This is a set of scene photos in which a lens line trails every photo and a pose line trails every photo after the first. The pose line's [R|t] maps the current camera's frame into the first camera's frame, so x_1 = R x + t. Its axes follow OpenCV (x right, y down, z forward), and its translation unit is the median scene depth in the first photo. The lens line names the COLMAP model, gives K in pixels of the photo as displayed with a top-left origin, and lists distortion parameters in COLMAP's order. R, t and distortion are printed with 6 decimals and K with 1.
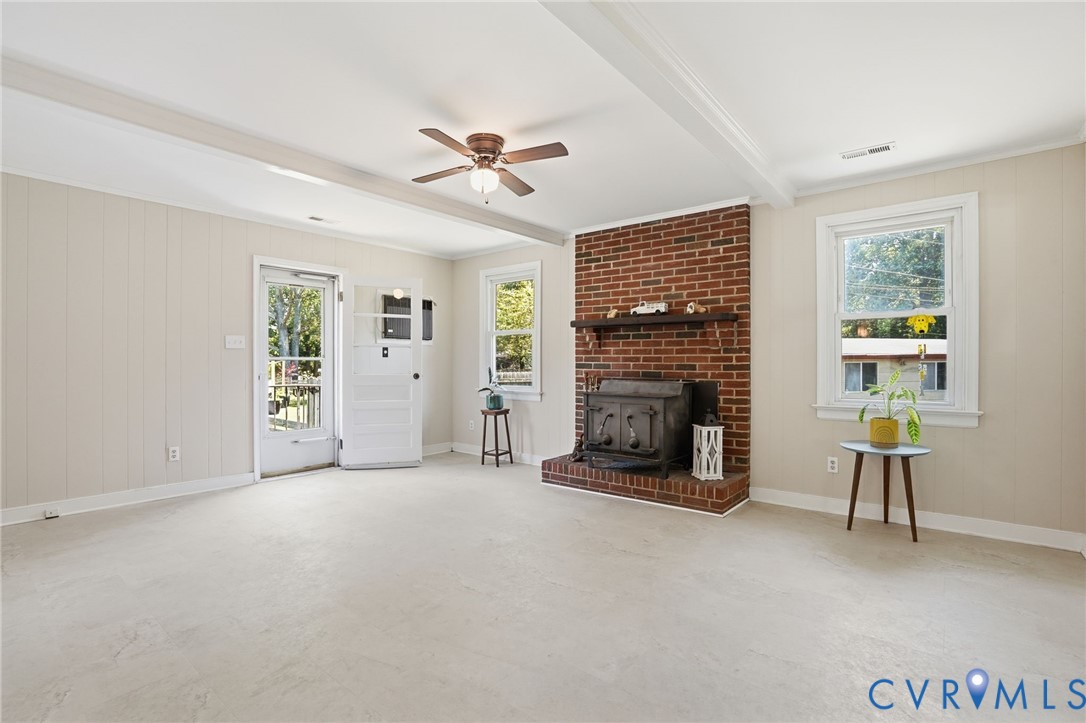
lens RADIAL K [[509.9, 0, 540.7], [0, 509.9, 365.1], [0, 0, 1]] dist [-0.052492, 0.018825]
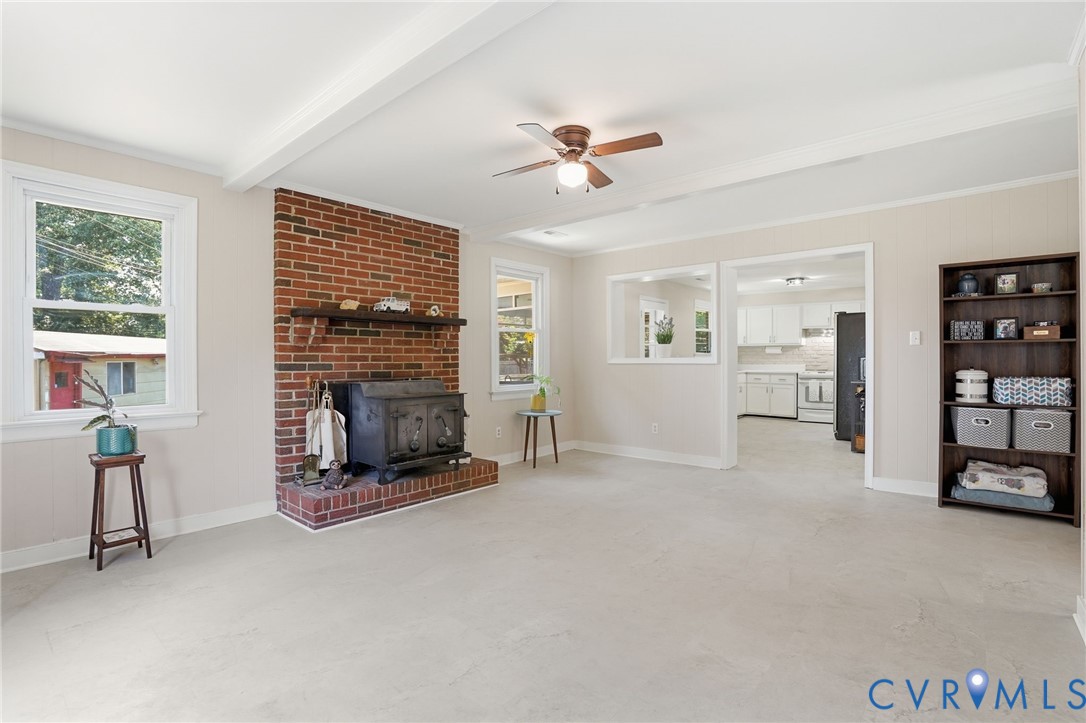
lens RADIAL K [[509.9, 0, 540.7], [0, 509.9, 365.1], [0, 0, 1]] dist [-0.052492, 0.018825]
pose [[0.037554, -0.011539, 0.999228, -0.717163], [0.010446, 0.999883, 0.011154, -0.006722], [-0.999240, 0.010019, 0.037670, 0.679114]]
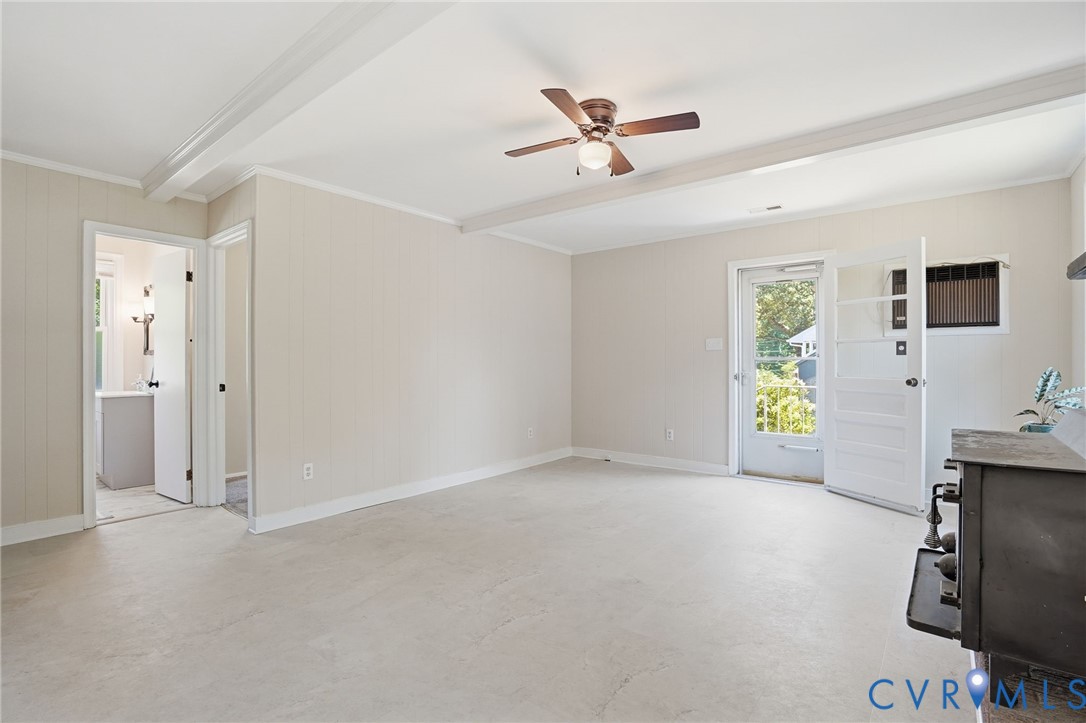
lens RADIAL K [[509.2, 0, 543.0], [0, 509.2, 361.5], [0, 0, 1]] dist [-0.052823, 0.000099]
pose [[0.001247, -0.003379, -0.999994, 0.501653], [-0.001830, 0.999993, -0.003381, -0.003680], [0.999998, 0.001835, 0.001241, 0.602120]]
